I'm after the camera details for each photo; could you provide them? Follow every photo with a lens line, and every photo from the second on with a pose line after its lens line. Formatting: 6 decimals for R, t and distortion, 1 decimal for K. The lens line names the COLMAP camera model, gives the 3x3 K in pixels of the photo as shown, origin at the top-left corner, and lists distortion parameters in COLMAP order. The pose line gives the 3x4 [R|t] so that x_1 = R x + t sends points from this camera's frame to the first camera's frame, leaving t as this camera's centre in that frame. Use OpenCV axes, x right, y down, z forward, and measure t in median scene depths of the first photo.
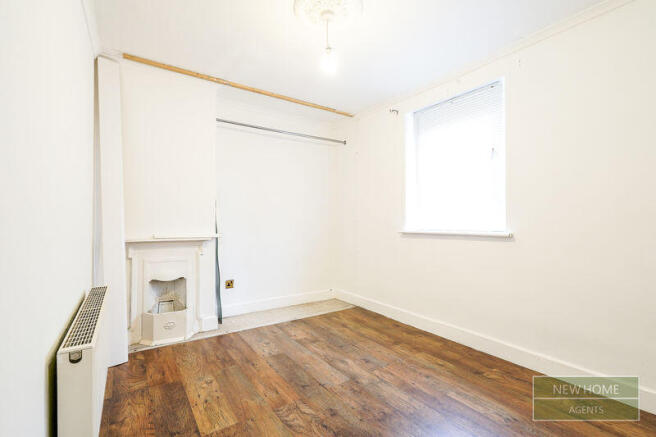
lens RADIAL K [[300.6, 0, 326.9], [0, 300.6, 219.9], [0, 0, 1]] dist [0.004464, 0.000685]
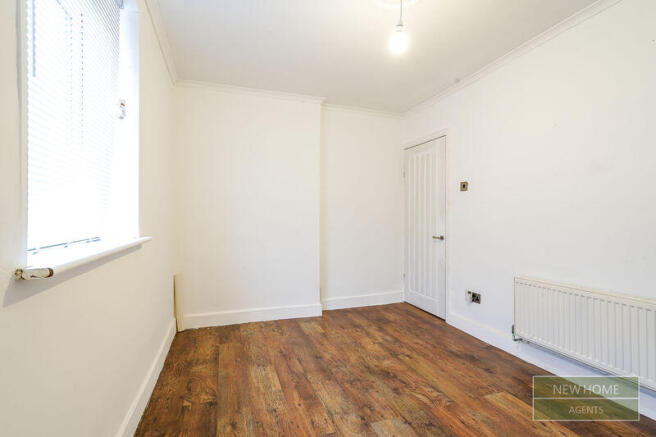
lens RADIAL K [[300.6, 0, 326.2], [0, 300.6, 216.3], [0, 0, 1]] dist [0.004464, 0.000685]
pose [[-0.967406, 0.005346, 0.253176, -0.013535], [0.001555, 0.999884, -0.015170, 0.009691], [-0.253227, -0.014282, -0.967301, 2.017046]]
